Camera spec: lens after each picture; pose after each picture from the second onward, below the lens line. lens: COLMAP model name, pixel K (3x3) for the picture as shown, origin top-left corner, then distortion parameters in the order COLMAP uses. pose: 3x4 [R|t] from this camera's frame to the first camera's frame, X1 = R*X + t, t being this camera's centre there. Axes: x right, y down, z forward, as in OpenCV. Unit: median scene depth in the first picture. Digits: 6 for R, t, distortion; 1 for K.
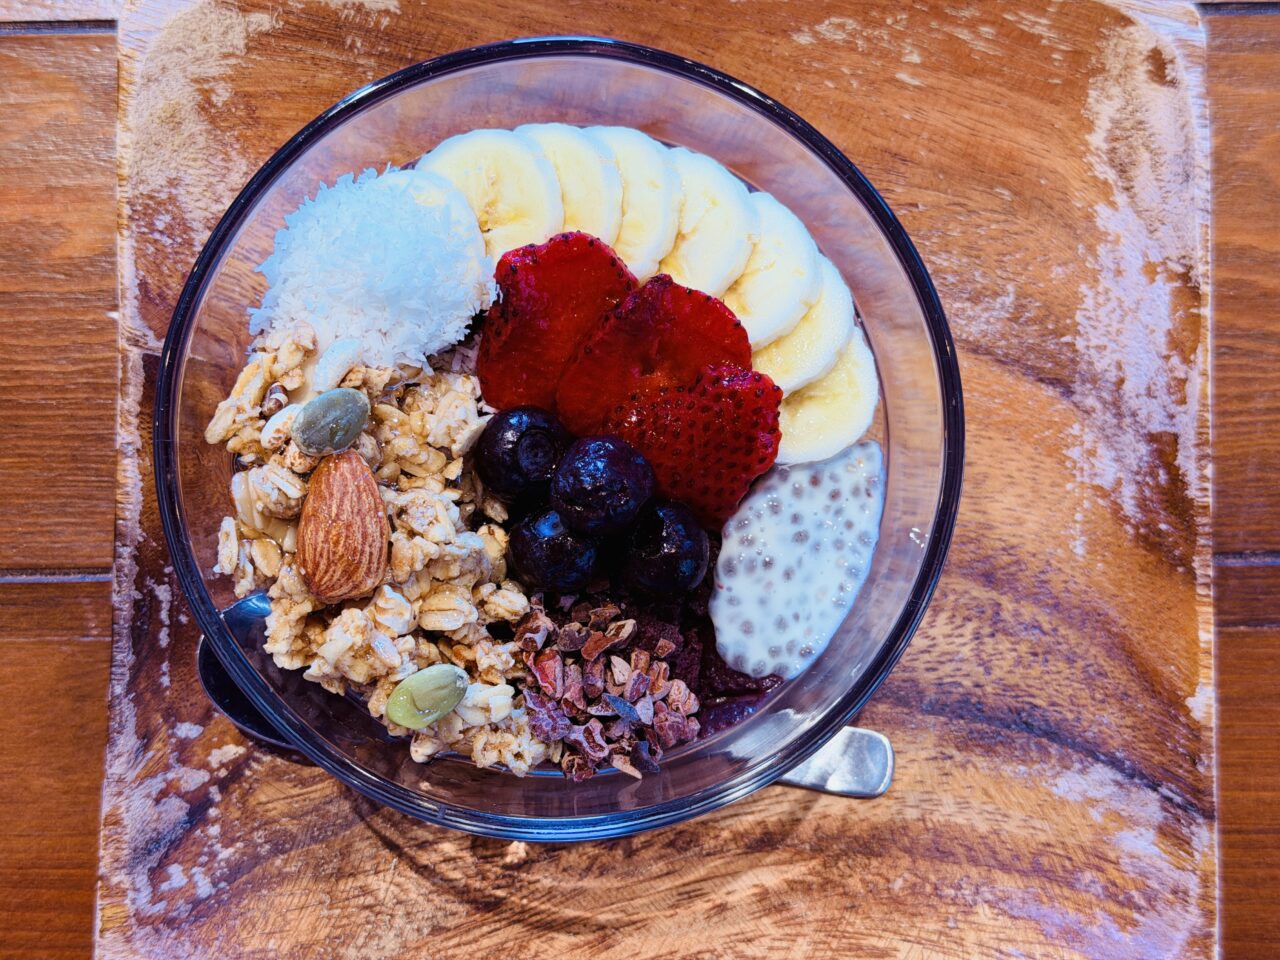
lens RADIAL K [[1910.0, 0, 643.6], [0, 1910.0, 489.1], [0, 0, 1]] dist [0.110100, 0.000000]
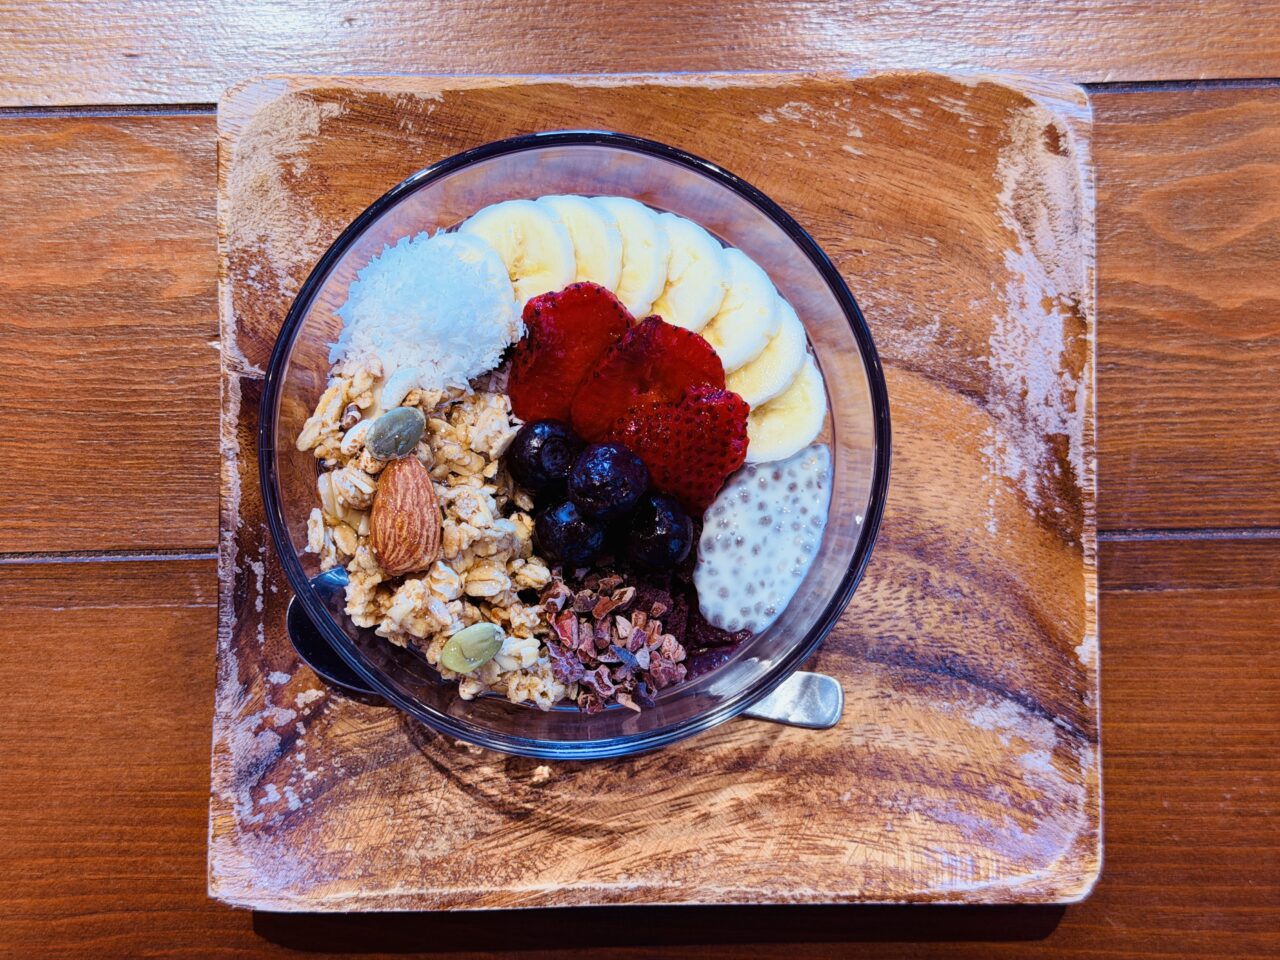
lens RADIAL K [[1910.0, 0, 637.2], [0, 1910.0, 471.1], [0, 0, 1]] dist [0.110100, 0.000000]
pose [[0.999955, -0.006963, -0.006508, 0.005614], [0.006989, 0.999968, 0.003966, -0.012673], [0.006480, -0.004011, 0.999971, -0.249927]]
